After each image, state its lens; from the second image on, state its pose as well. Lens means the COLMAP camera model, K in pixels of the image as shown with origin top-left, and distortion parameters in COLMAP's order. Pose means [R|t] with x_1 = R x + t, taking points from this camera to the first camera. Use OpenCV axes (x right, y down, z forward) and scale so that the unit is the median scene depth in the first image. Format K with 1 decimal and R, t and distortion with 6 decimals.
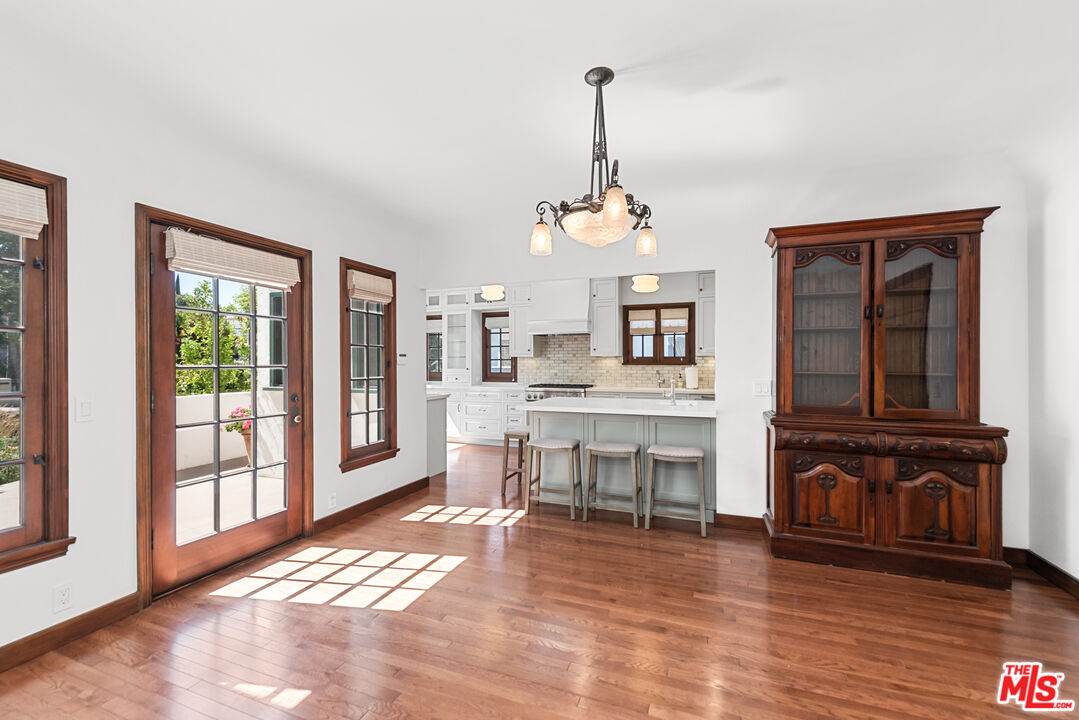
lens RADIAL K [[438.6, 0, 540.8], [0, 438.6, 363.1], [0, 0, 1]] dist [0.010772, -0.001529]
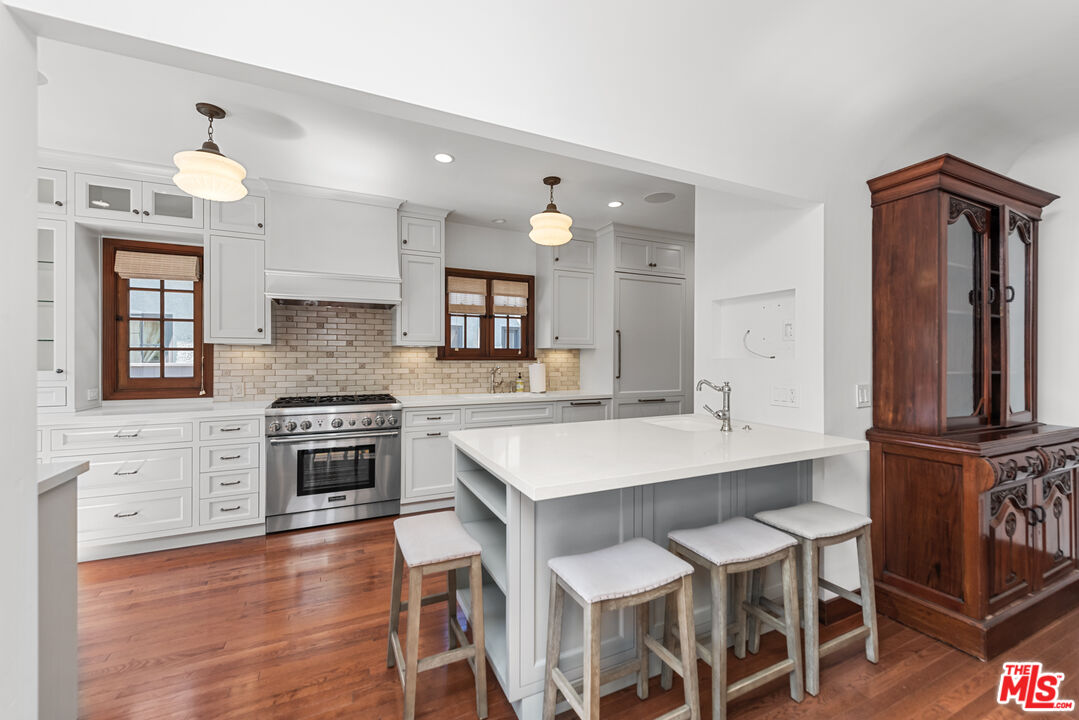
lens RADIAL K [[438.6, 0, 535.6], [0, 438.6, 353.5], [0, 0, 1]] dist [0.010772, -0.001529]
pose [[0.688188, 0.010348, 0.725458, -0.182919], [-0.001835, 0.999920, -0.012522, 0.002164], [-0.725530, 0.007286, 0.688152, 0.478678]]
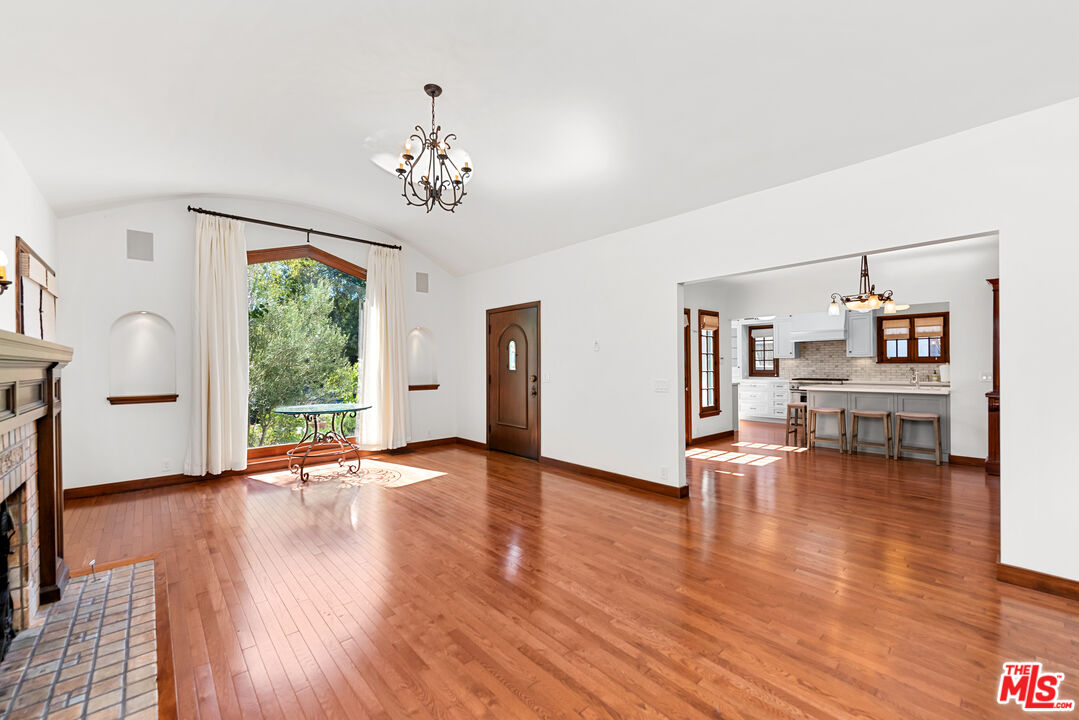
lens RADIAL K [[438.6, 0, 541.4], [0, 438.6, 365.3], [0, 0, 1]] dist [0.010772, -0.001529]
pose [[0.893482, -0.005337, -0.449067, -0.112822], [0.006013, 0.999982, 0.000079, 0.003458], [0.449059, -0.002771, 0.893498, -0.604296]]
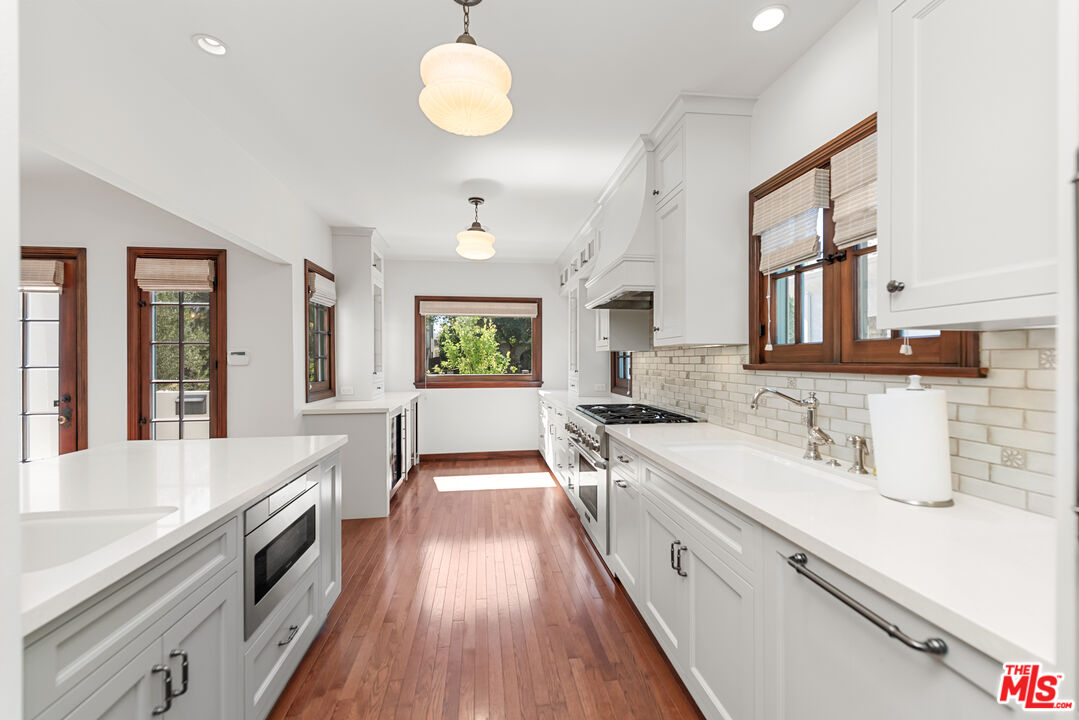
lens RADIAL K [[438.6, 0, 537.5], [0, 438.6, 359.3], [0, 0, 1]] dist [0.010772, -0.001529]
pose [[0.474391, -0.002993, -0.880309, 0.418263], [0.002432, 0.999995, -0.002090, -0.003176], [0.880311, -0.001150, 0.474396, 0.733730]]
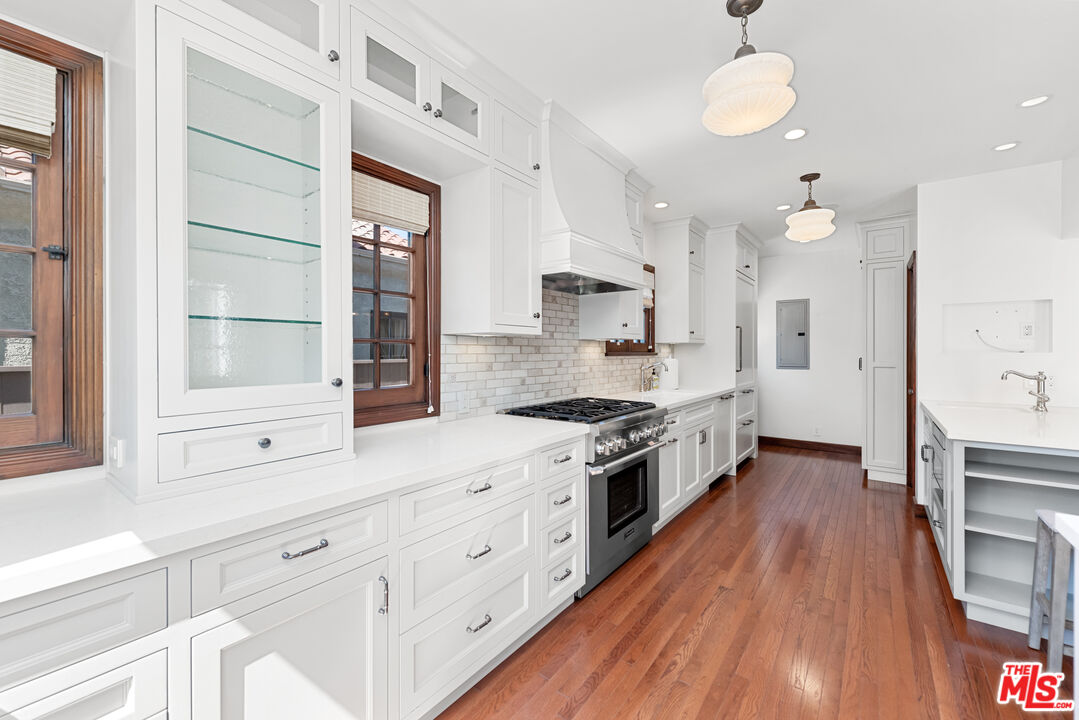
lens RADIAL K [[438.6, 0, 535.1], [0, 438.6, 353.9], [0, 0, 1]] dist [0.010772, -0.001529]
pose [[0.280320, -0.001973, 0.959905, -0.378399], [0.004047, 0.999991, 0.000873, 0.000564], [-0.959898, 0.003641, 0.280325, 0.970370]]
